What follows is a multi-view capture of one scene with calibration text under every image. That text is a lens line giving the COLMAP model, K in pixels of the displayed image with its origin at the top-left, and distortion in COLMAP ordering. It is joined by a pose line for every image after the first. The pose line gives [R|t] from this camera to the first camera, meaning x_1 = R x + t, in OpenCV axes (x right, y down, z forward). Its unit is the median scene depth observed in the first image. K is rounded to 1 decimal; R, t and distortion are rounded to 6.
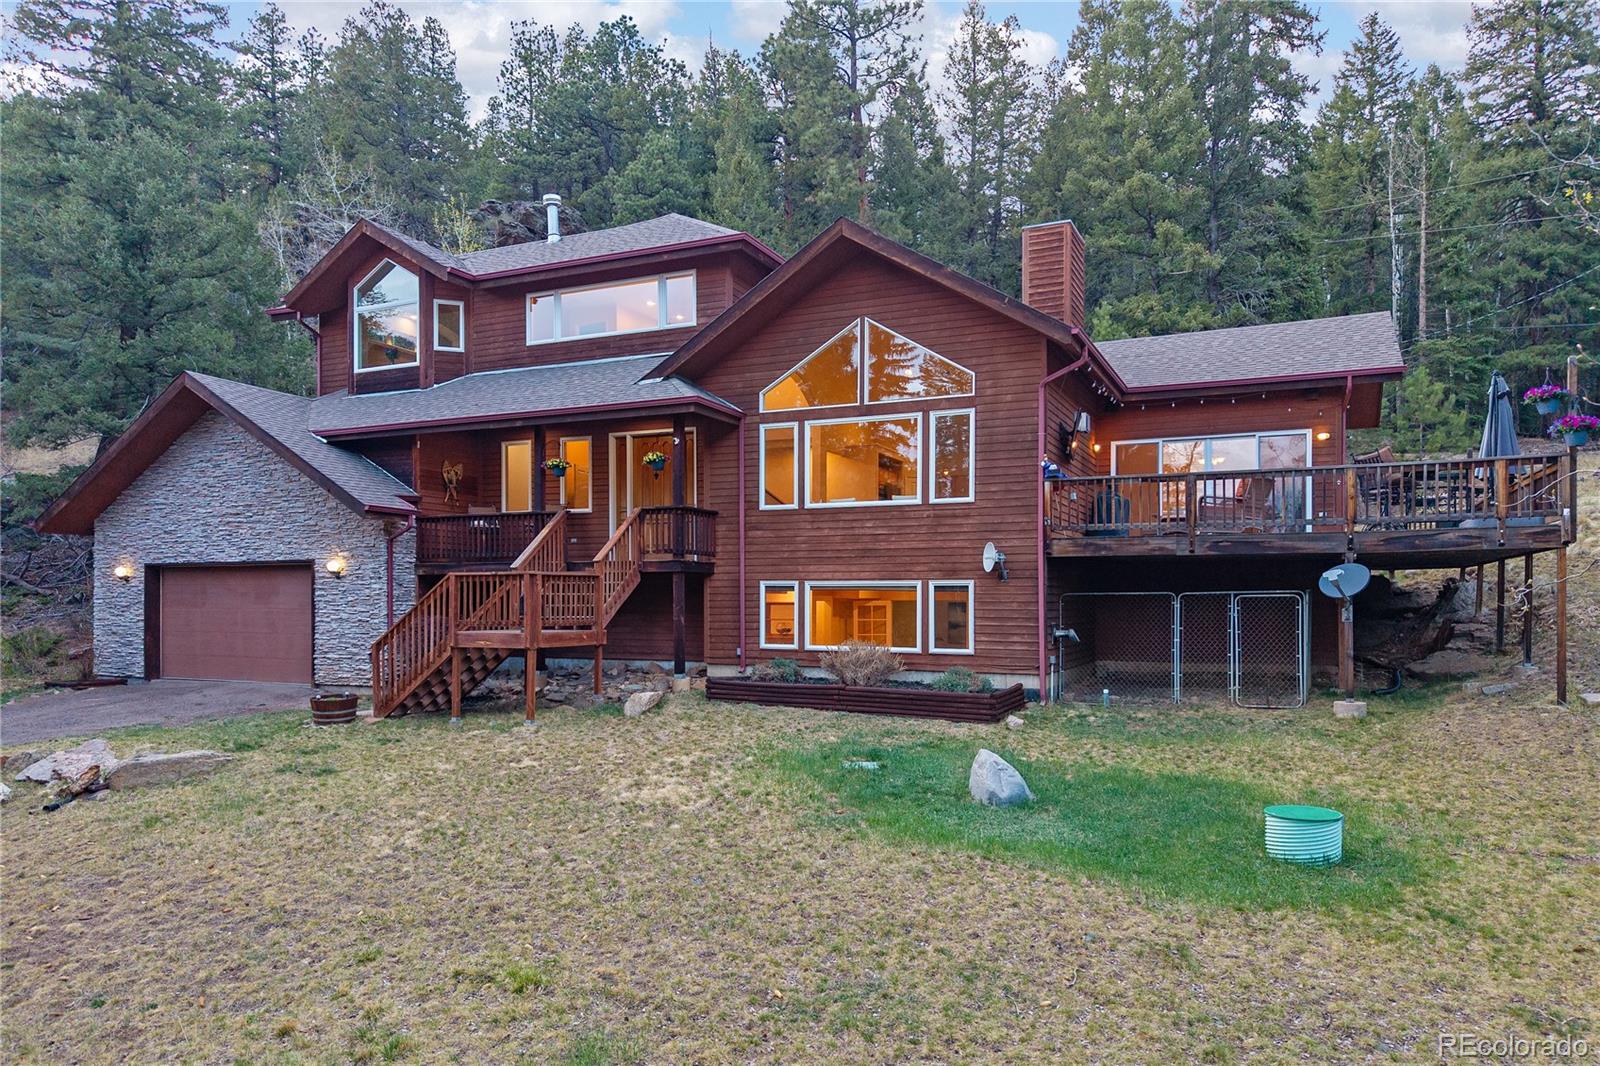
lens RADIAL K [[1095.7, 0, 801.1], [0, 1095.7, 598.5], [0, 0, 1]] dist [0.009525, -0.006379]
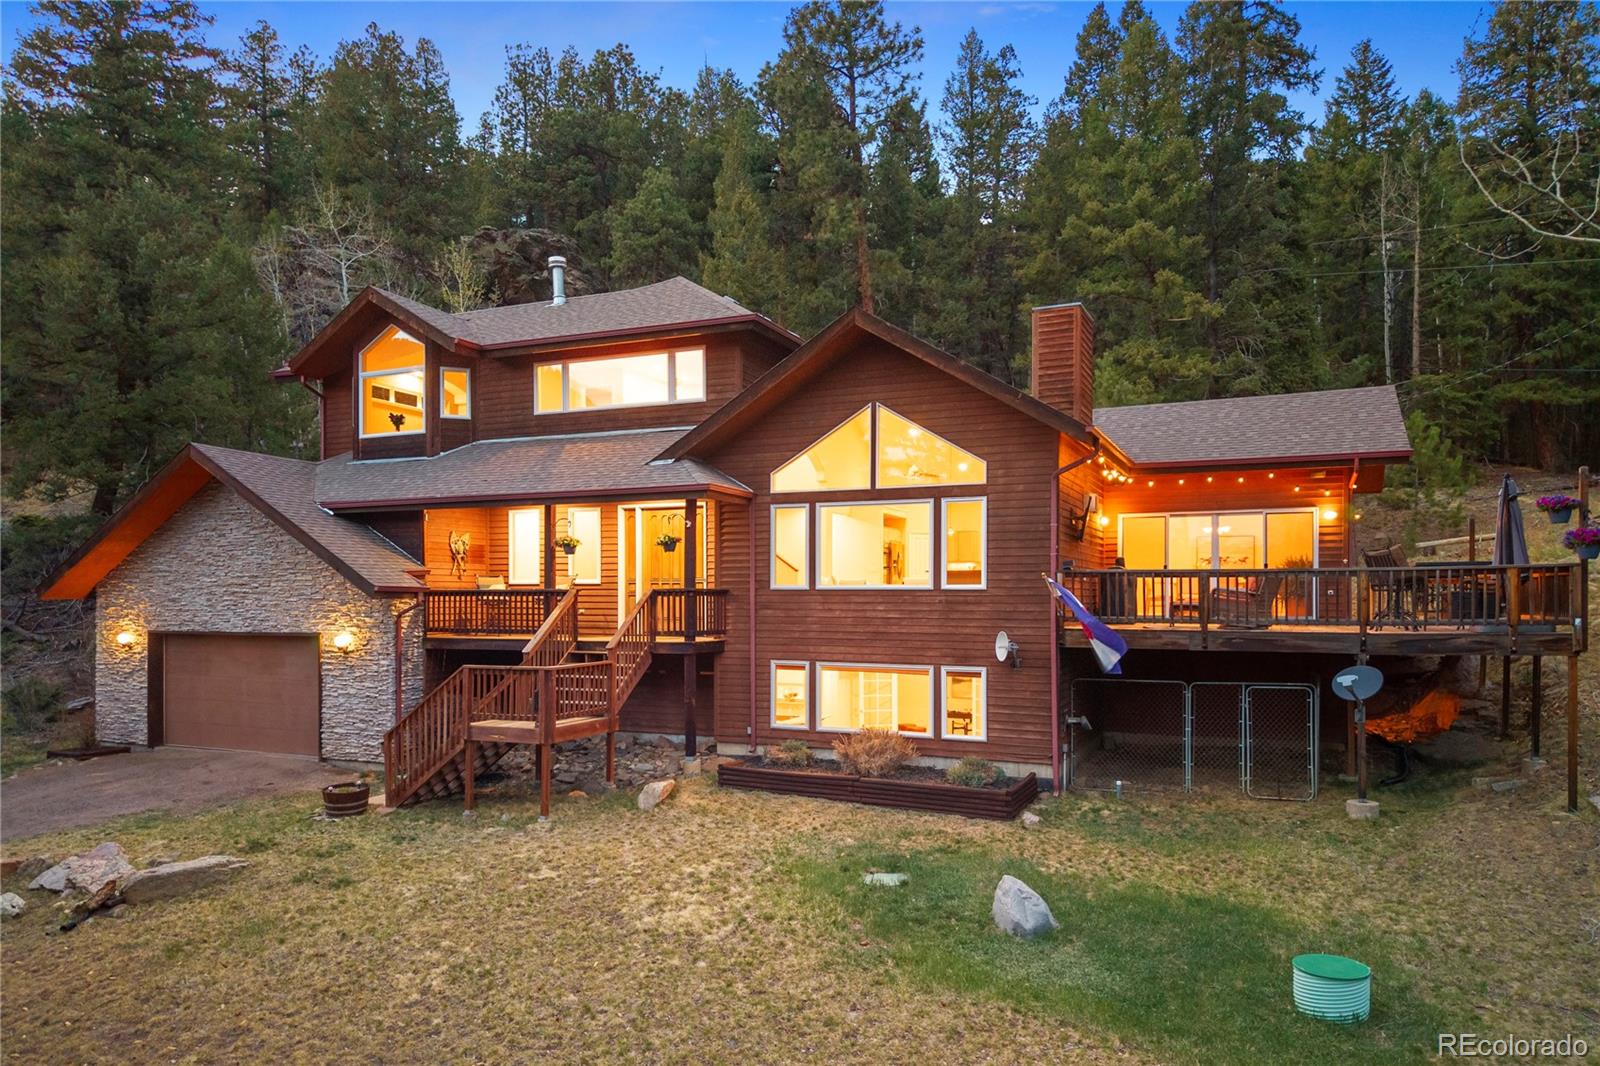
lens RADIAL K [[1097.4, 0, 800.9], [0, 1097.4, 596.0], [0, 0, 1]] dist [0.003725, 0.000656]
pose [[0.999937, -0.000064, 0.011245, -0.020949], [0.000048, 0.999999, 0.001388, -0.075904], [-0.011245, -0.001388, 0.999936, -0.001338]]
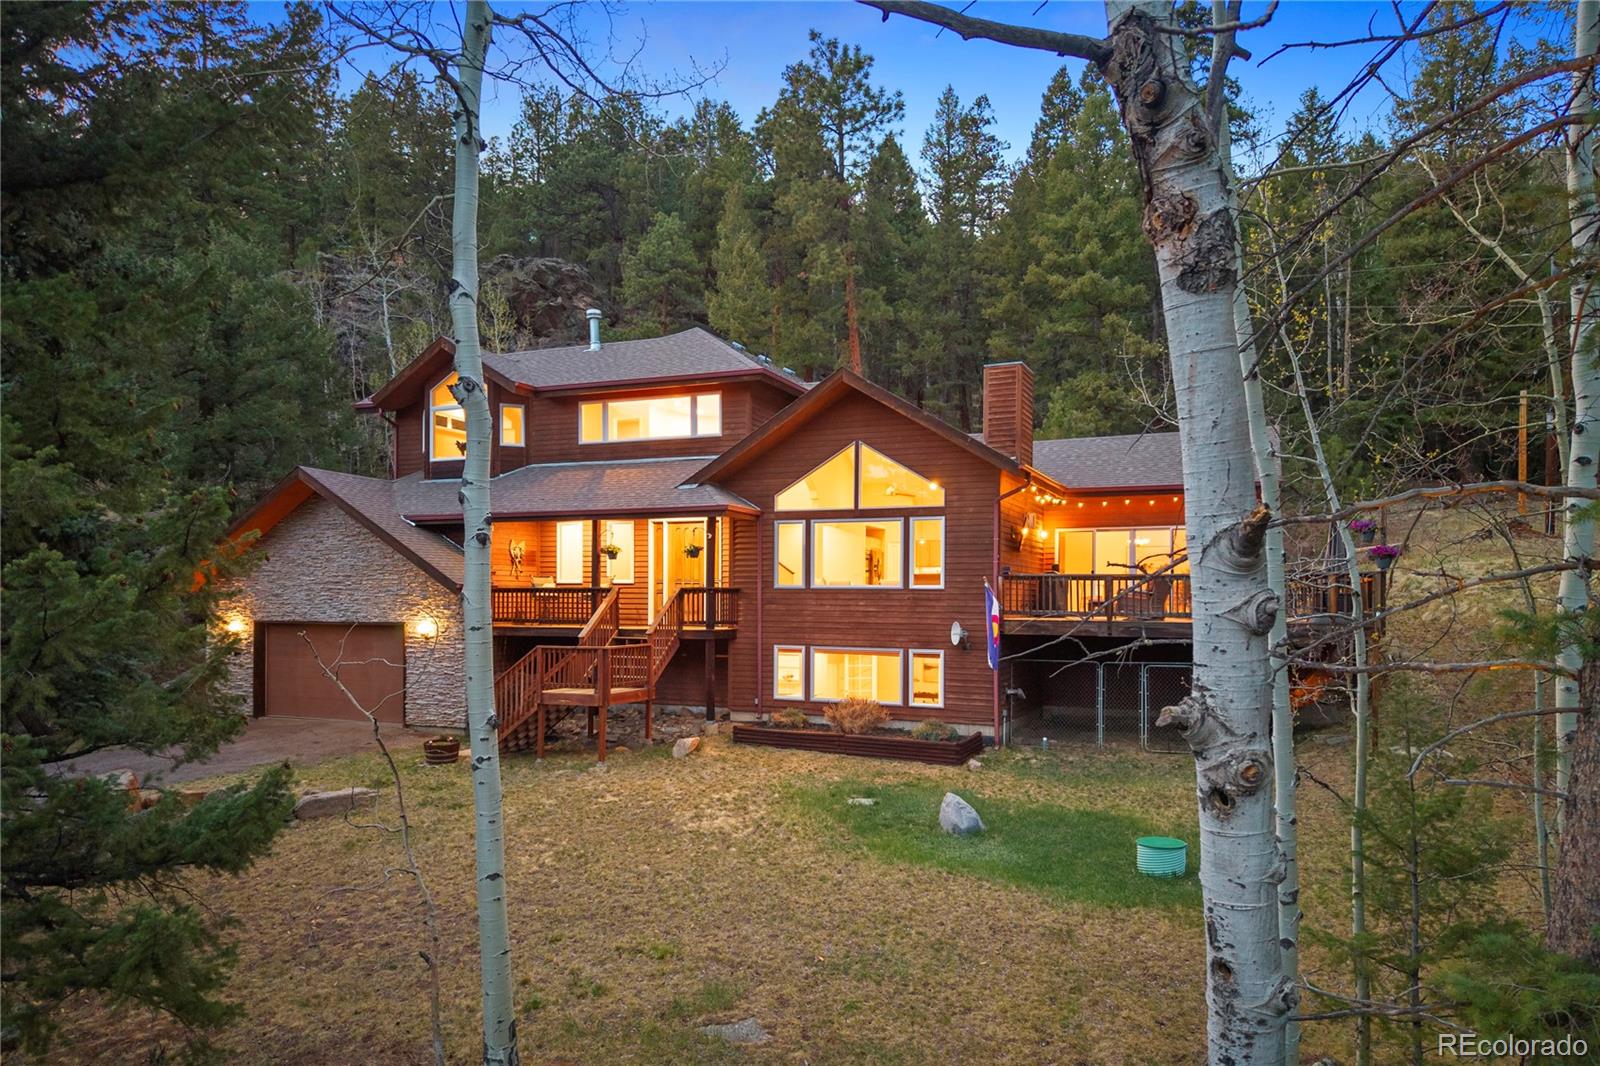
lens RADIAL K [[1101.3, 0, 801.0], [0, 1101.3, 595.8], [0, 0, 1]] dist [0.026859, -0.042348]
pose [[0.999697, 0.004757, 0.024139, -0.036866], [-0.004747, 0.999989, -0.000453, -0.071594], [-0.024141, 0.000338, 0.999708, -0.255994]]
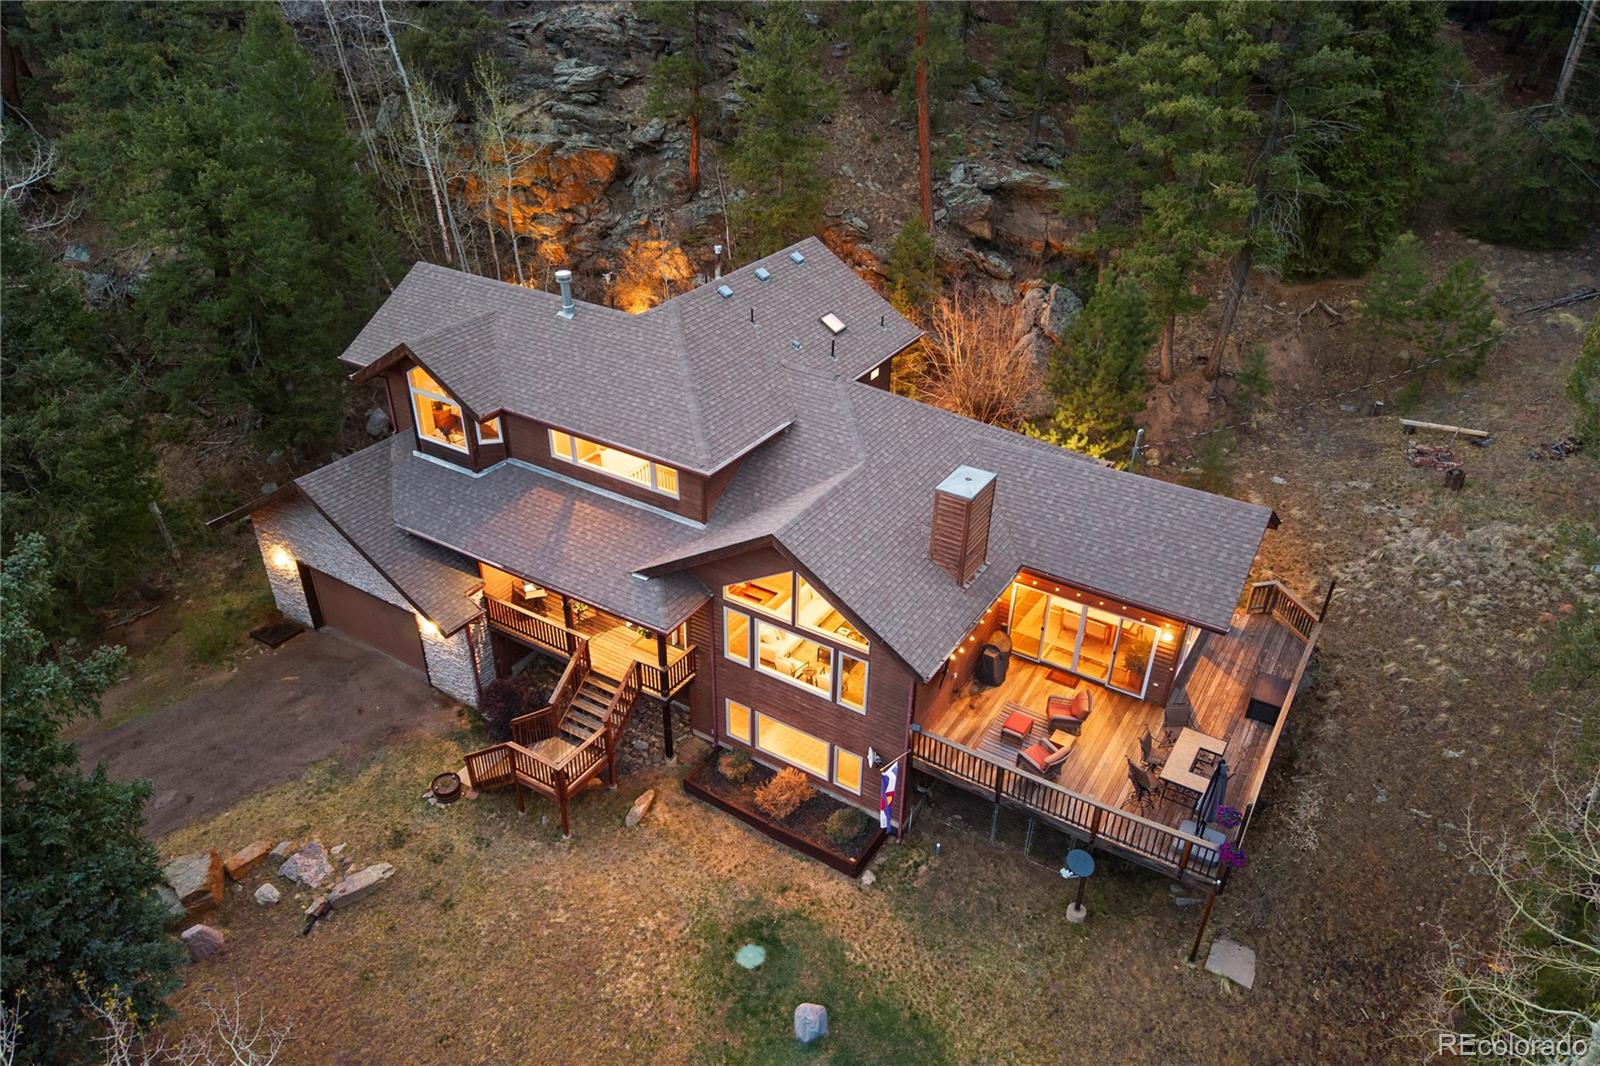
lens RADIAL K [[1100.9, 0, 800.7], [0, 1100.9, 576.8], [0, 0, 1]] dist [0.009040, -0.002938]
pose [[0.991638, 0.084427, -0.097601, 0.178378], [-0.017553, 0.837515, 0.546132, -0.902266], [0.127851, -0.539852, 0.831994, -0.069344]]
